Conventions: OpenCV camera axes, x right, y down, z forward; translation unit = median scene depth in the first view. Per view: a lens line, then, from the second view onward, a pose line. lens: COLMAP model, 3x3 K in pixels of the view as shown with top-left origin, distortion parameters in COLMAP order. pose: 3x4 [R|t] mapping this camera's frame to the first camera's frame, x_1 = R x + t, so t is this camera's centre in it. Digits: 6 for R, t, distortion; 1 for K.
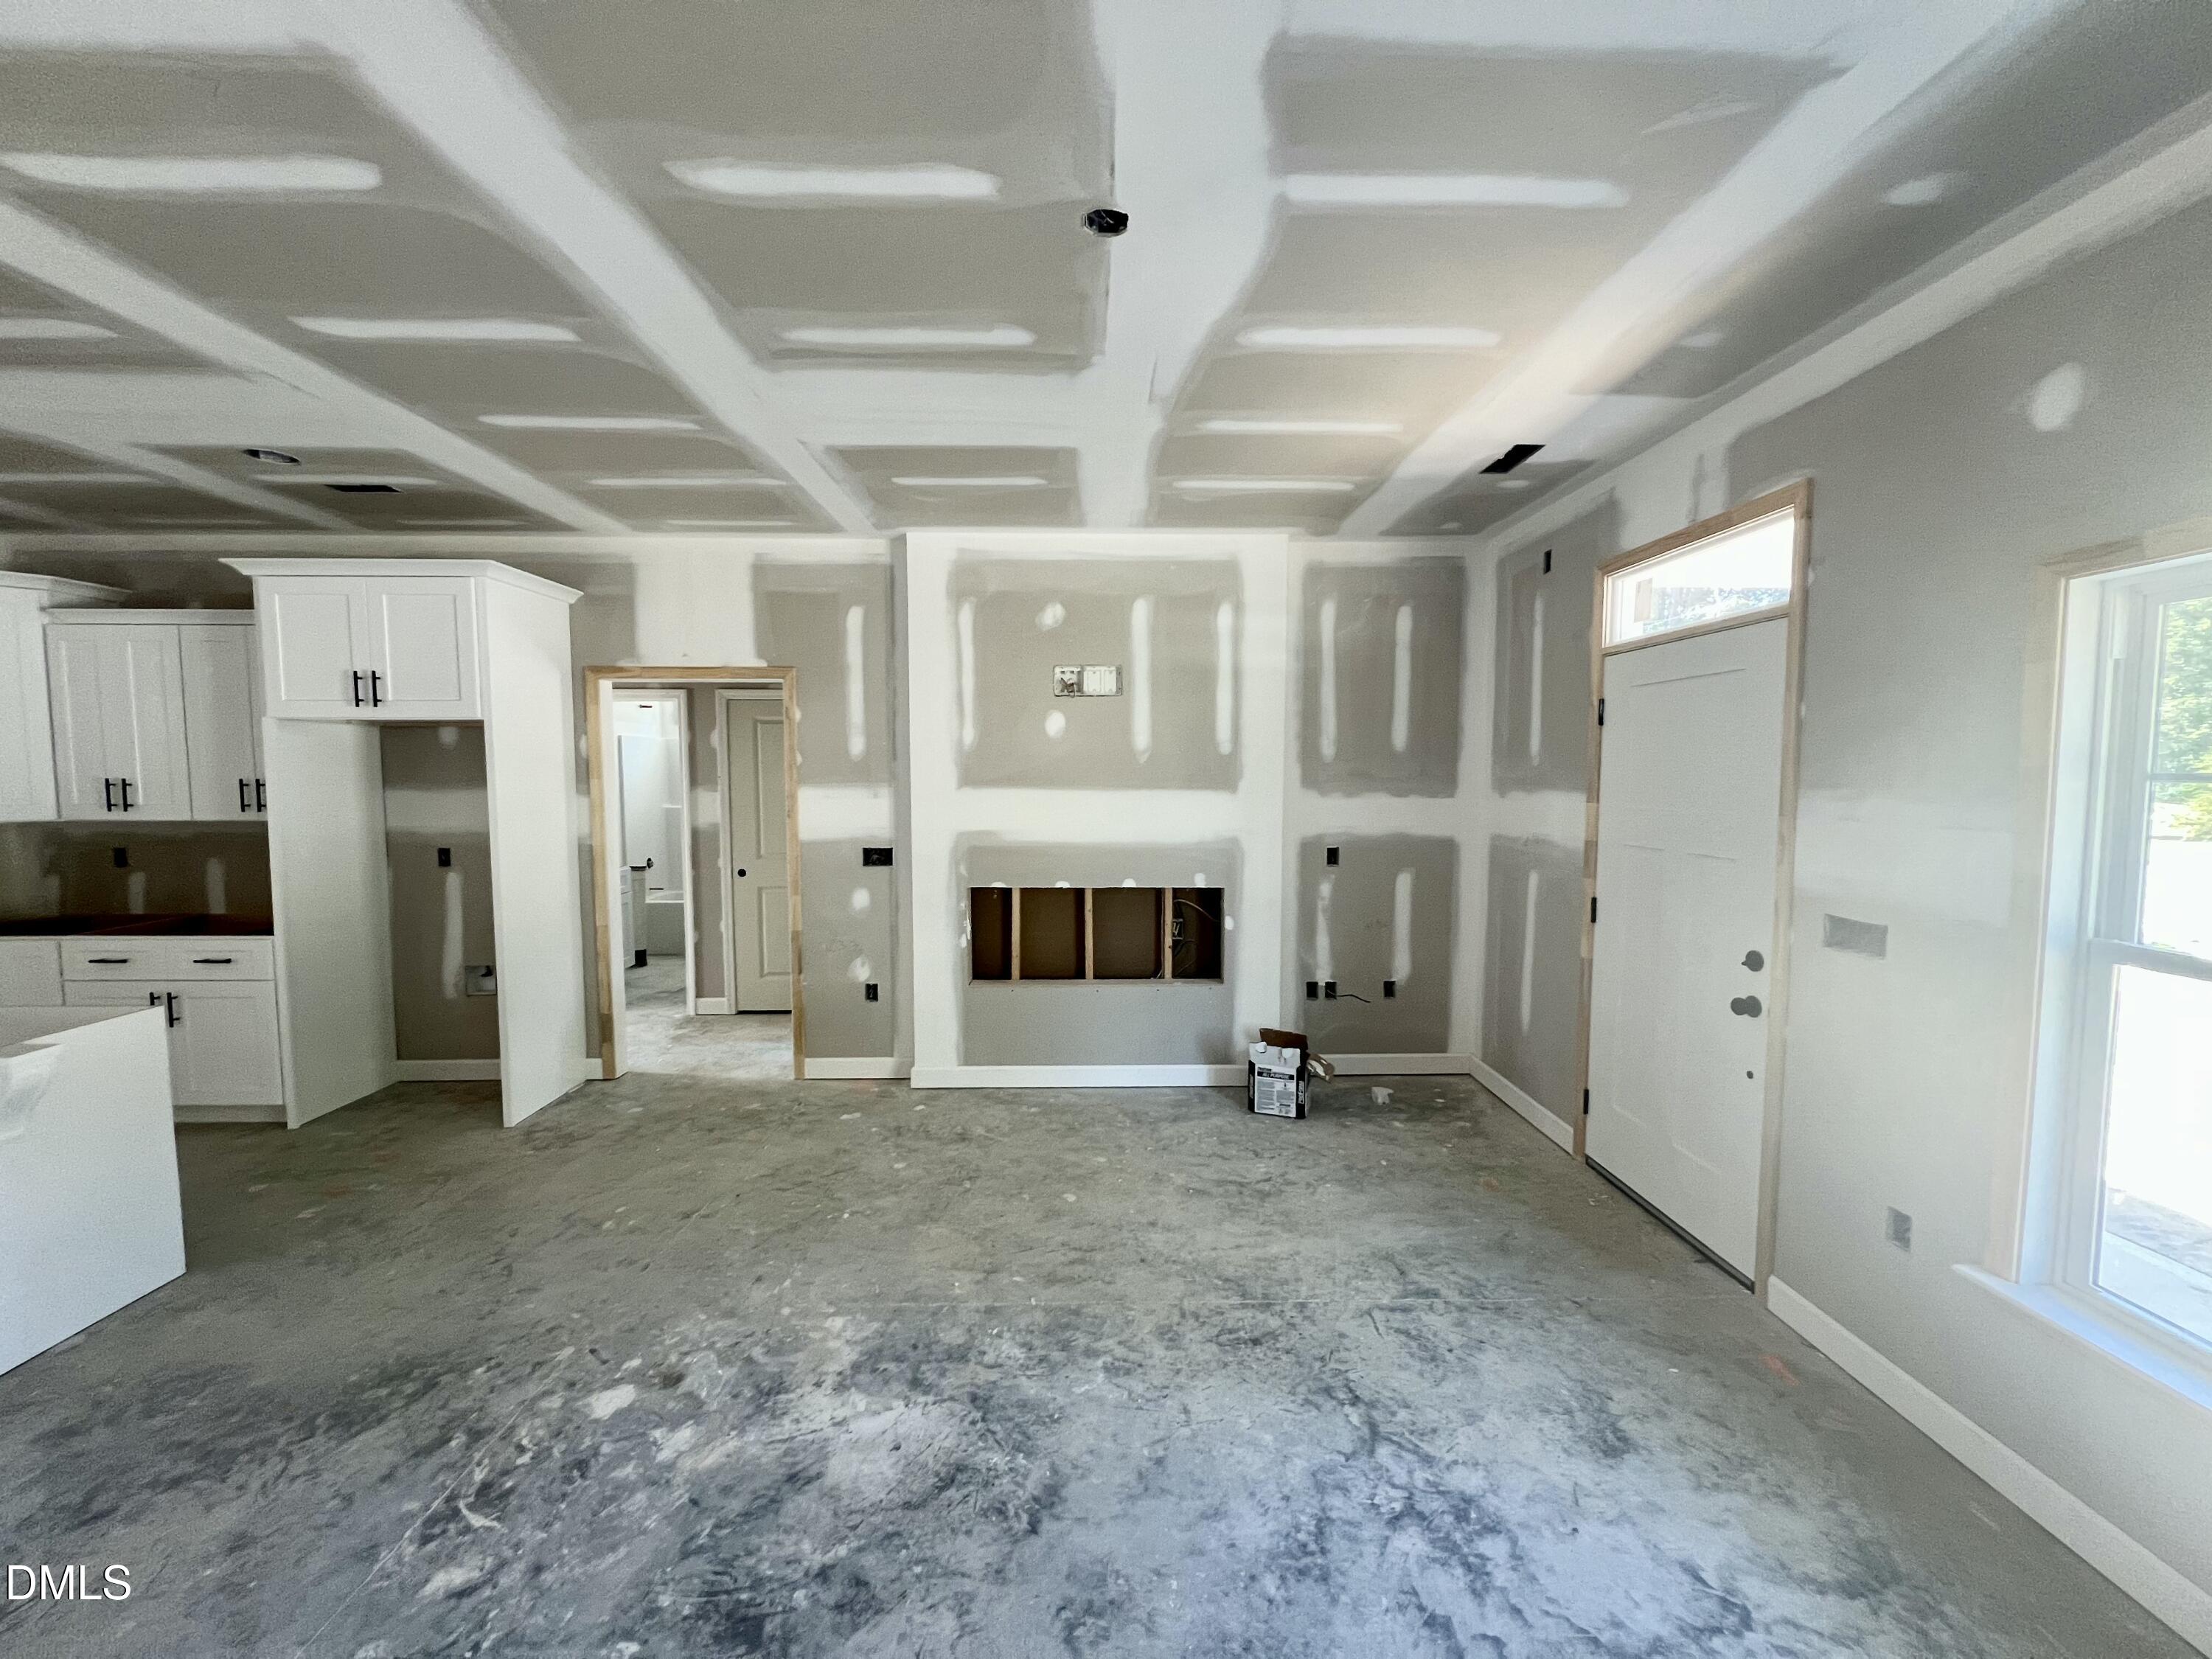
lens RADIAL K [[879.5, 0, 1109.8], [0, 879.5, 828.8], [0, 0, 1]] dist [-0.003824, 0.000936]
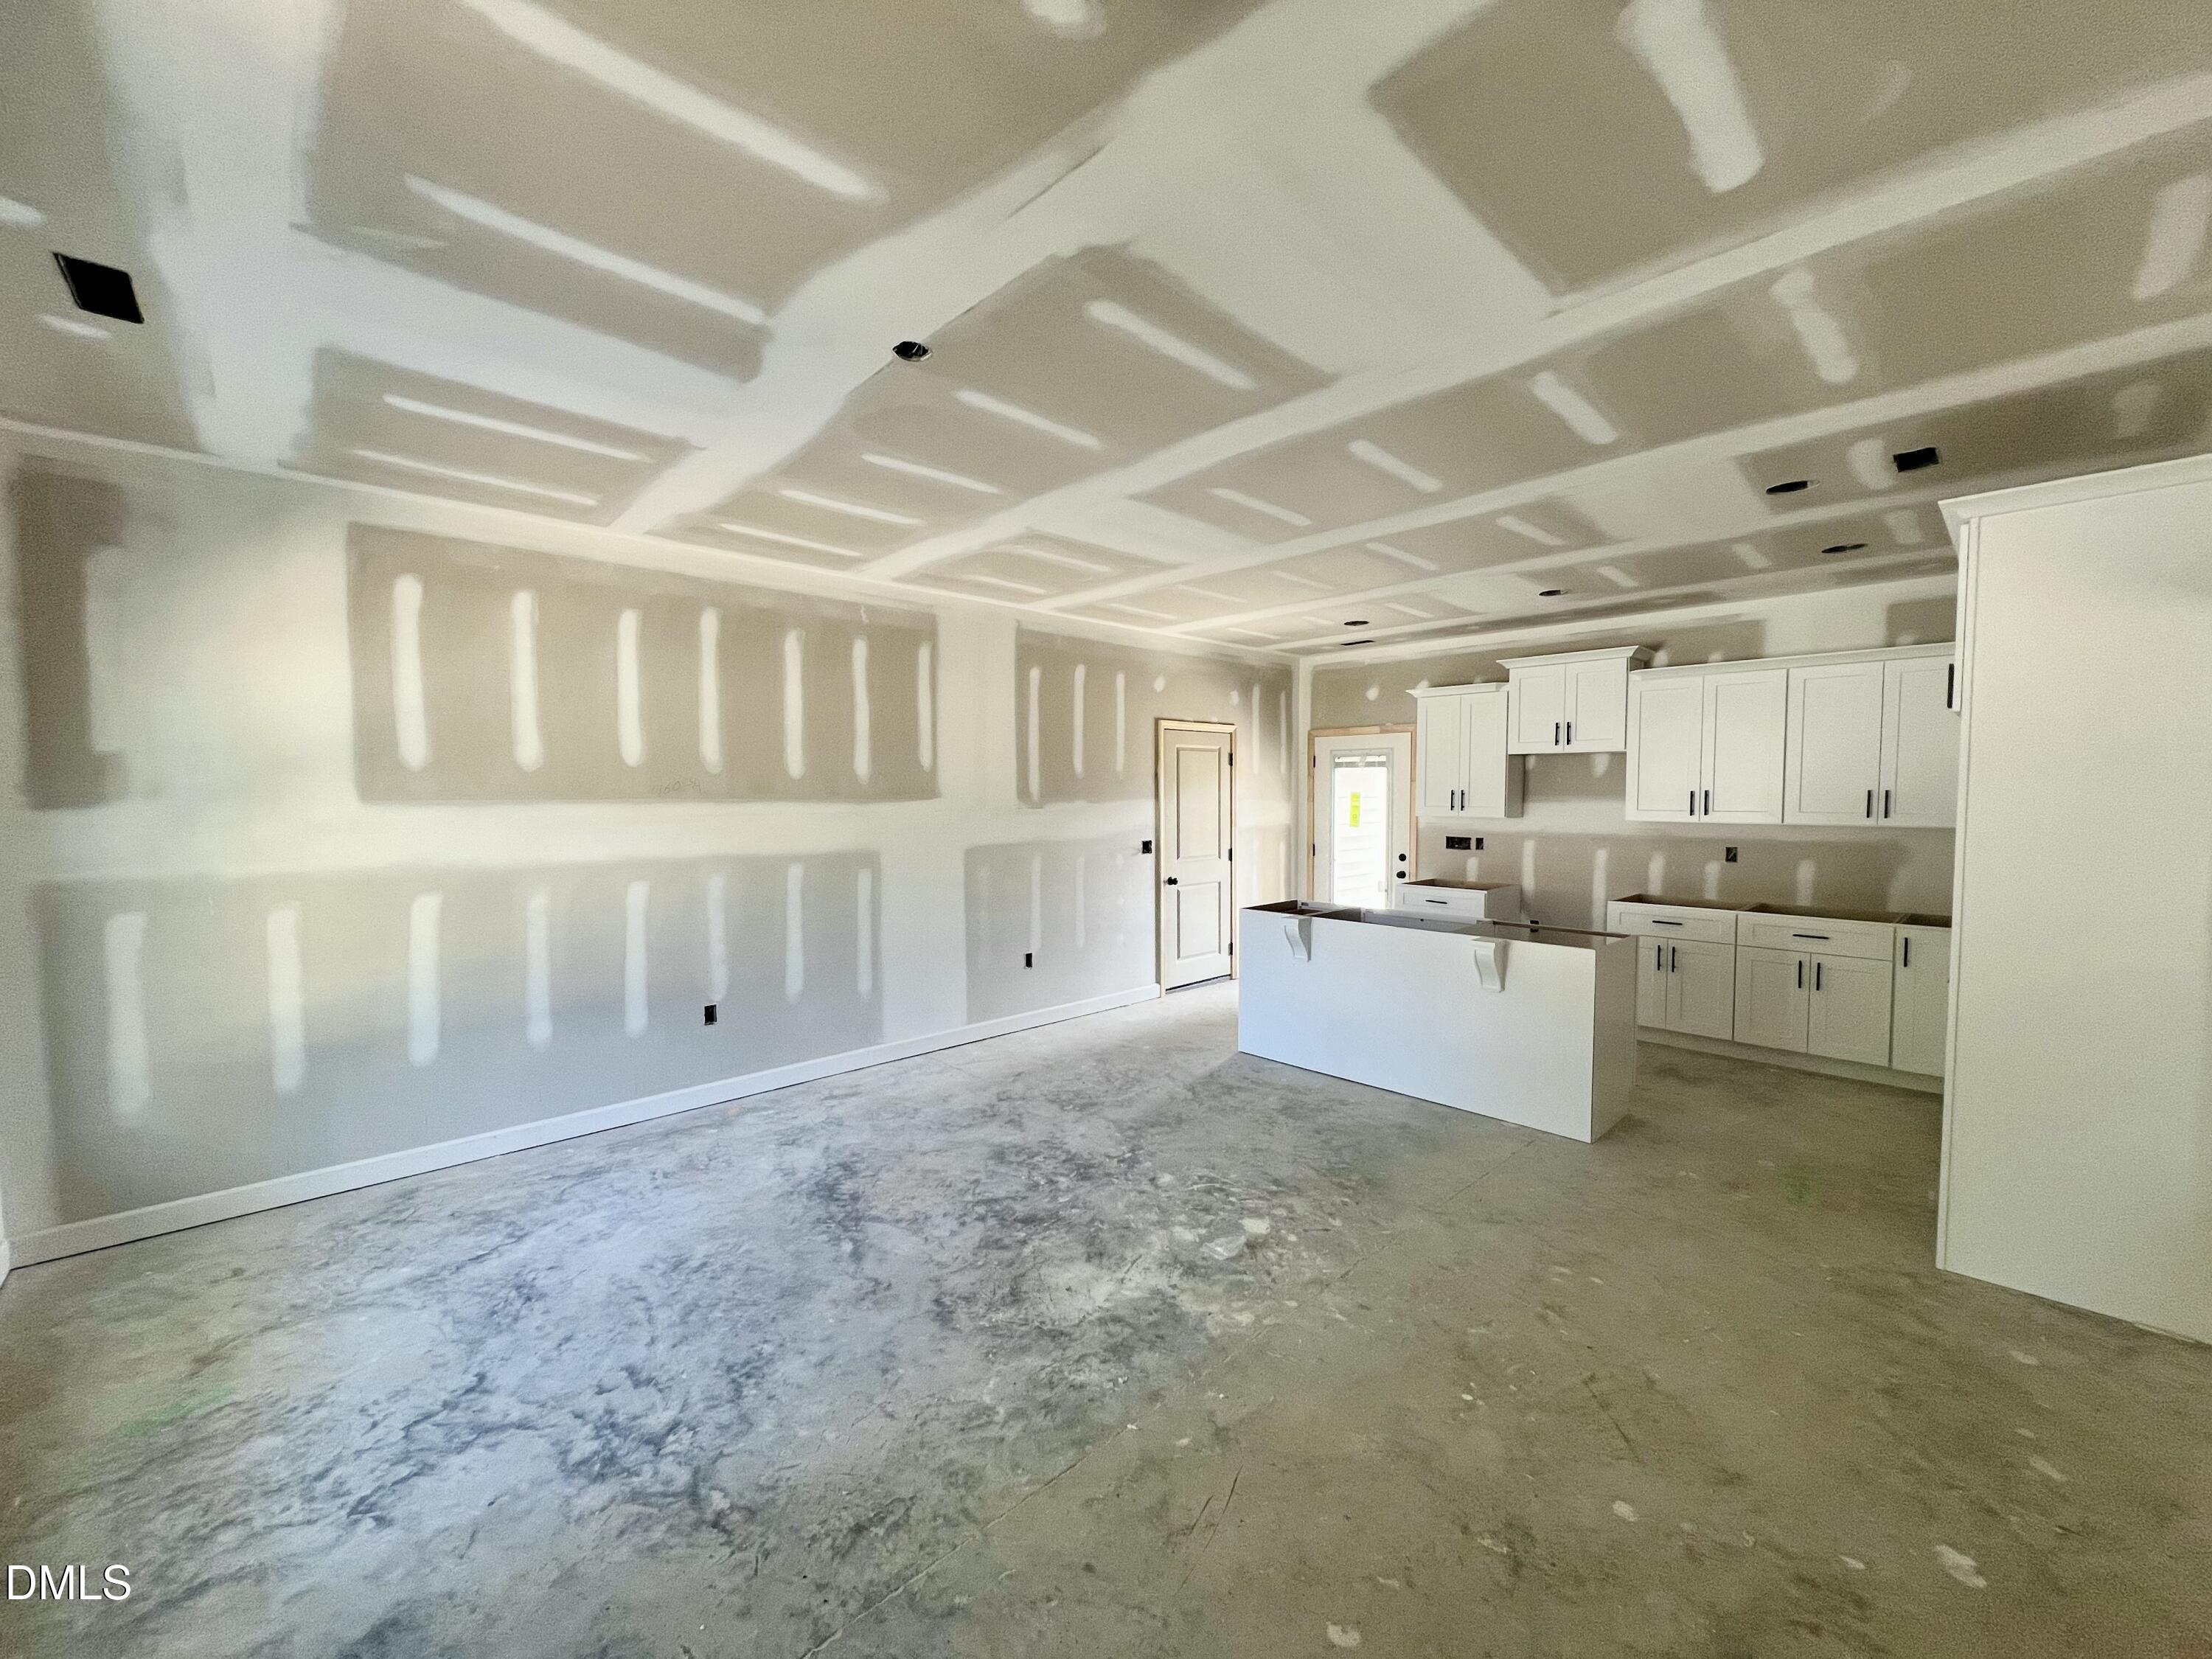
lens RADIAL K [[879.5, 0, 1102.6], [0, 879.5, 832.8], [0, 0, 1]] dist [-0.003824, 0.000936]
pose [[-0.741264, 0.034799, -0.670311, 0.511884], [-0.042640, 0.994197, 0.098767, -0.105018], [0.669858, 0.101794, -0.735478, 1.683228]]
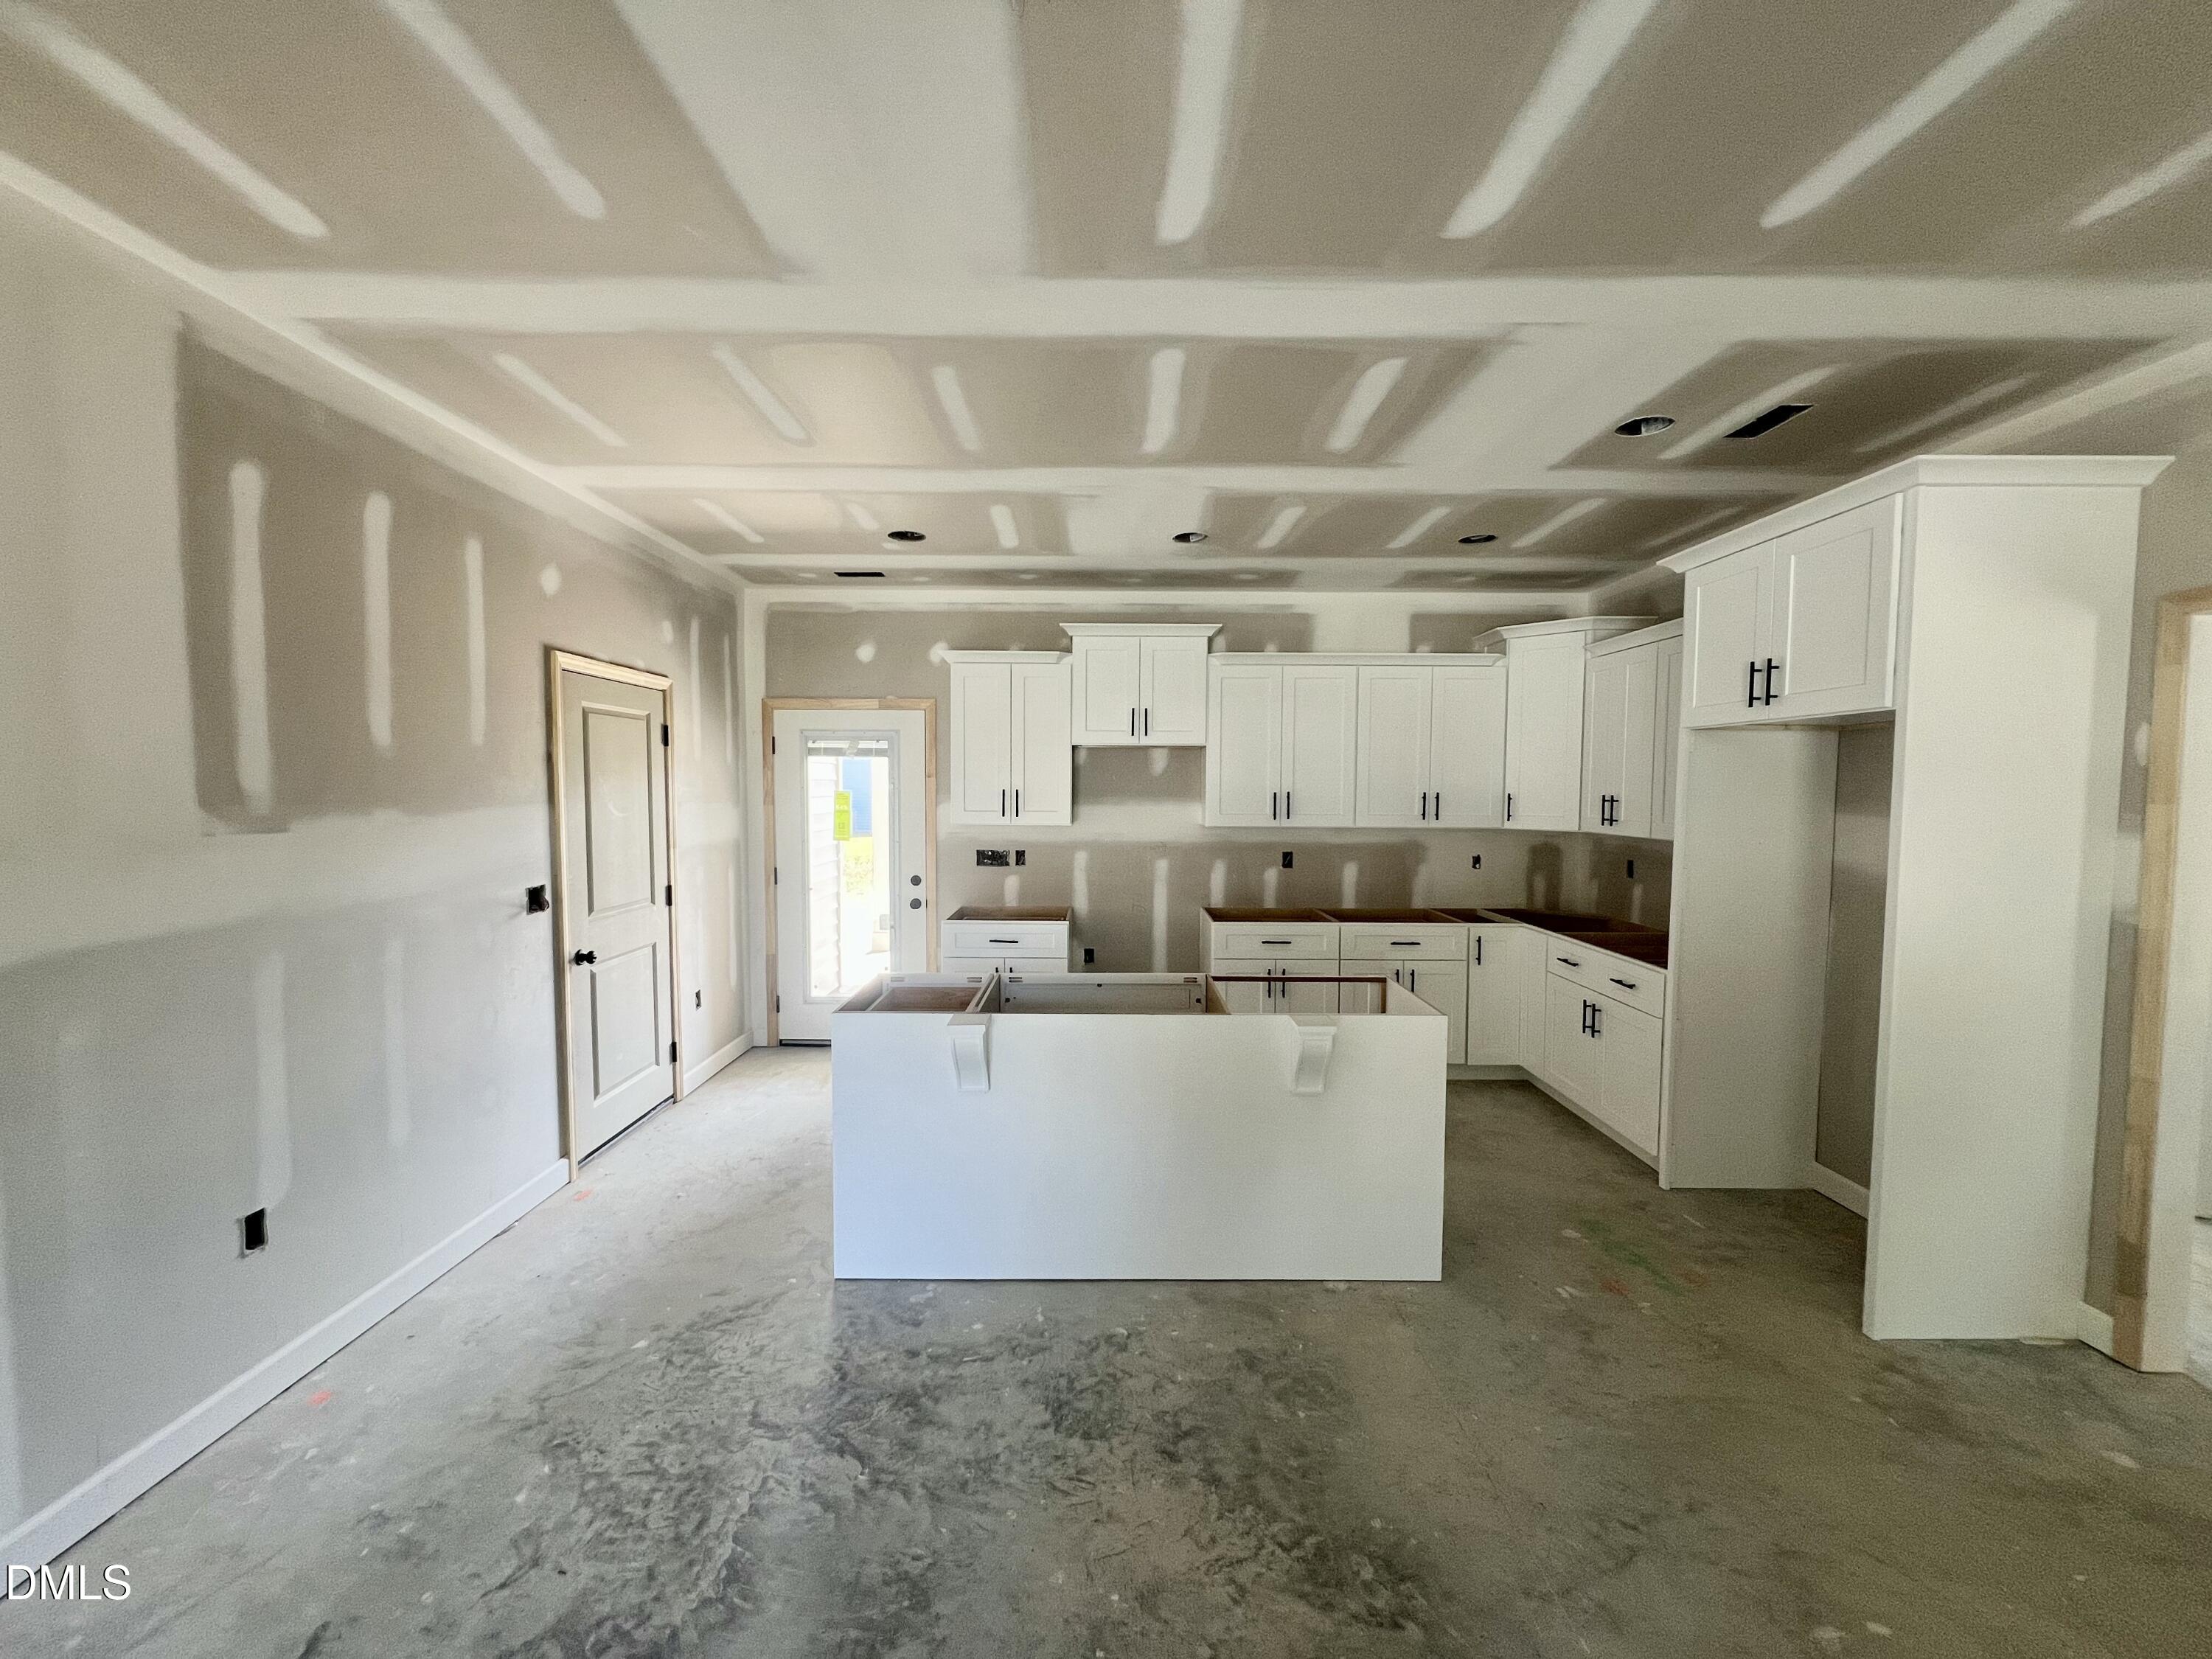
lens RADIAL K [[879.5, 0, 1102.5], [0, 879.5, 832.0], [0, 0, 1]] dist [-0.003824, 0.000936]
pose [[-0.026658, 0.050117, -0.998388, -0.067911], [-0.072692, 0.996001, 0.051939, -0.038764], [0.996998, 0.073959, -0.022908, 0.687545]]
